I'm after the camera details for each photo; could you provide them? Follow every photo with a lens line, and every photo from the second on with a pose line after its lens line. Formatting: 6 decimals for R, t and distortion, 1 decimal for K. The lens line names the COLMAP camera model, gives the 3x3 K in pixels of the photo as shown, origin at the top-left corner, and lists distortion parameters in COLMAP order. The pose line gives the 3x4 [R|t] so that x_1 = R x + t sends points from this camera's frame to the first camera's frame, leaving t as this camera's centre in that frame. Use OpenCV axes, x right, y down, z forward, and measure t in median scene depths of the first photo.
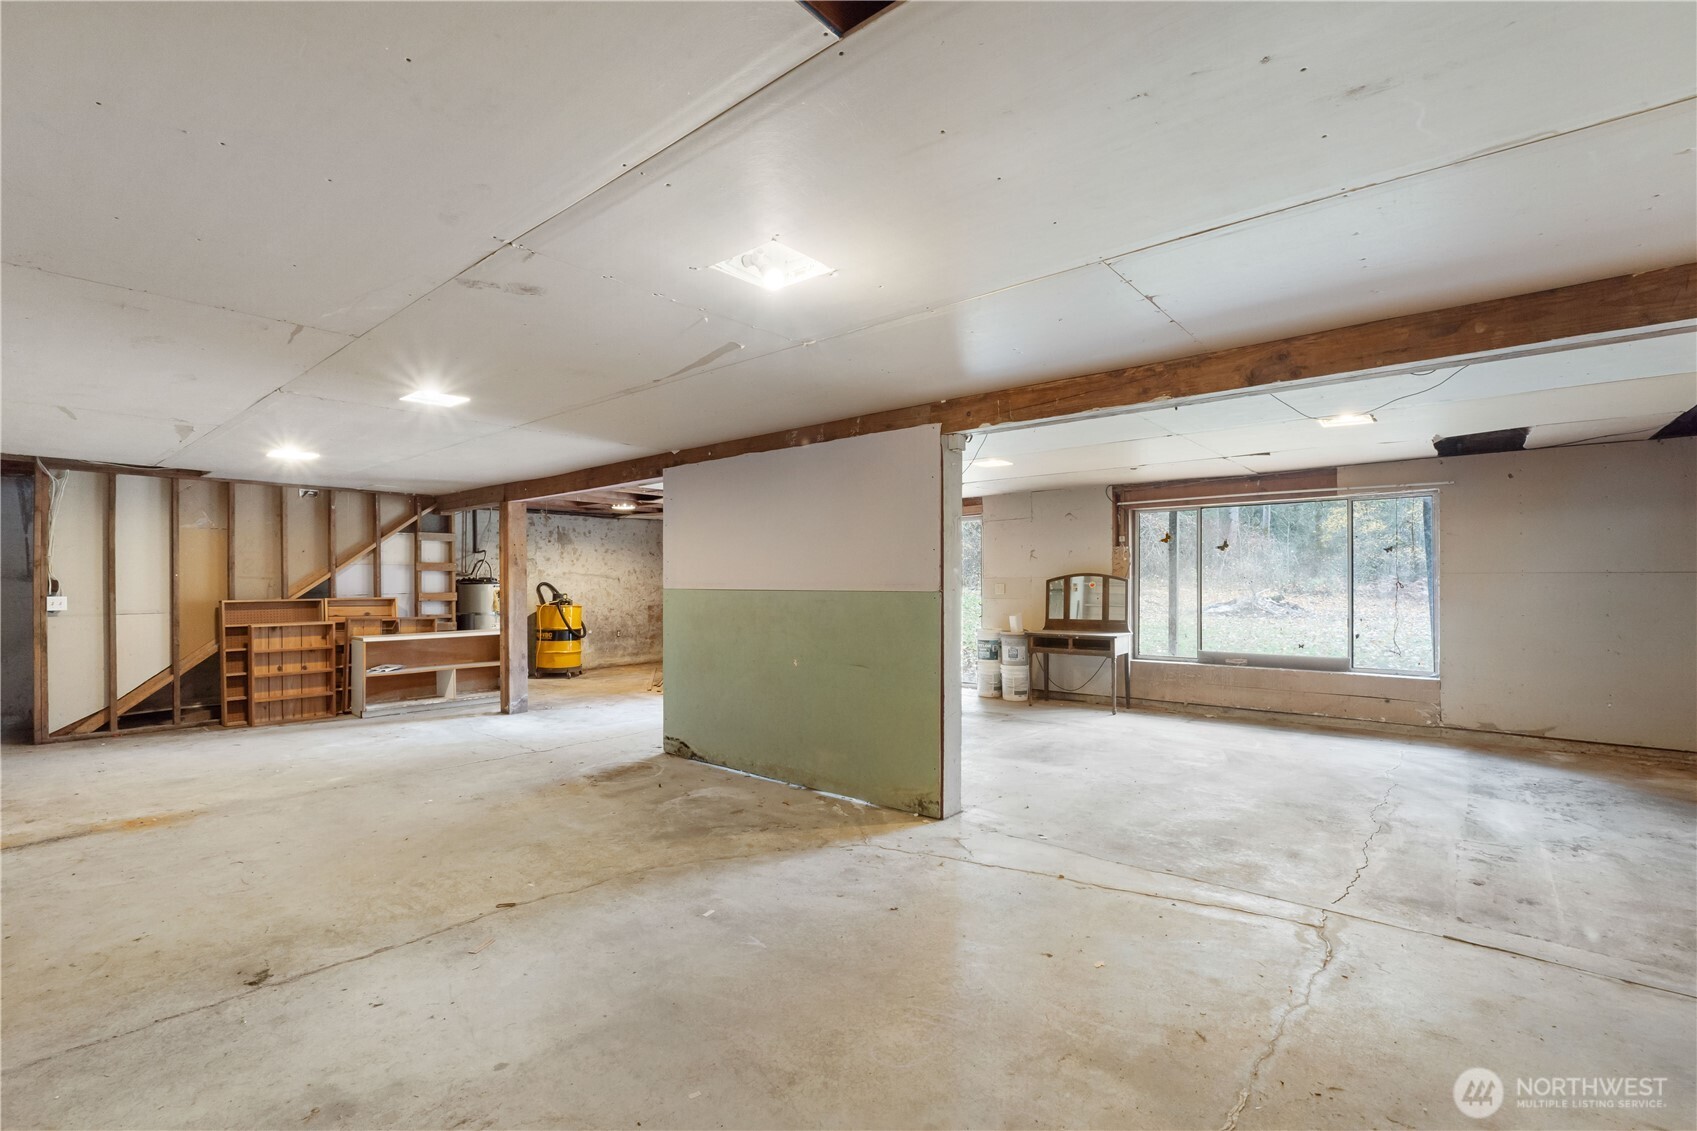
lens RADIAL K [[765.6, 0, 848.3], [0, 765.6, 578.8], [0, 0, 1]] dist [-0.005732, -0.000818]
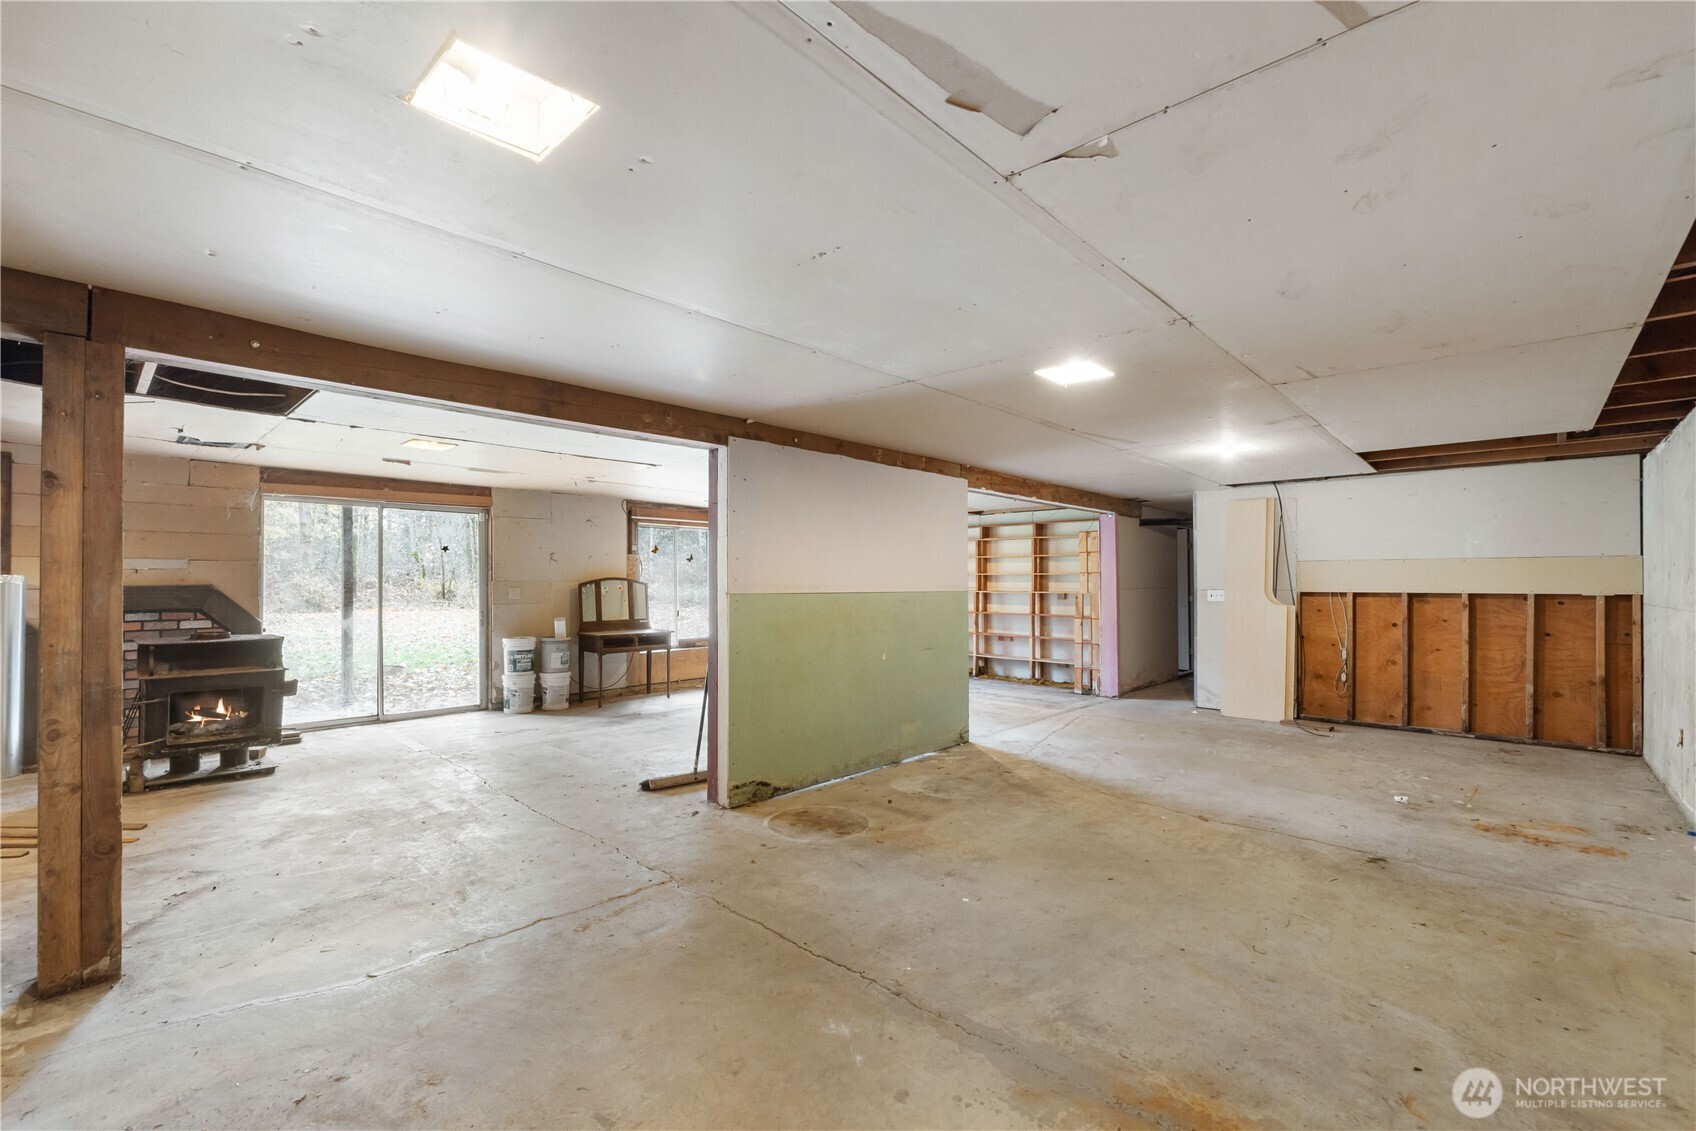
lens RADIAL K [[724.1, 0, 847.1], [0, 724.1, 570.8], [0, 0, 1]] dist [-0.010924, 0.000093]
pose [[0.038158, 0.020774, 0.999056, -1.203080], [-0.002460, 0.999783, -0.020695, 0.006792], [-0.999269, -0.001668, 0.038201, 1.077313]]
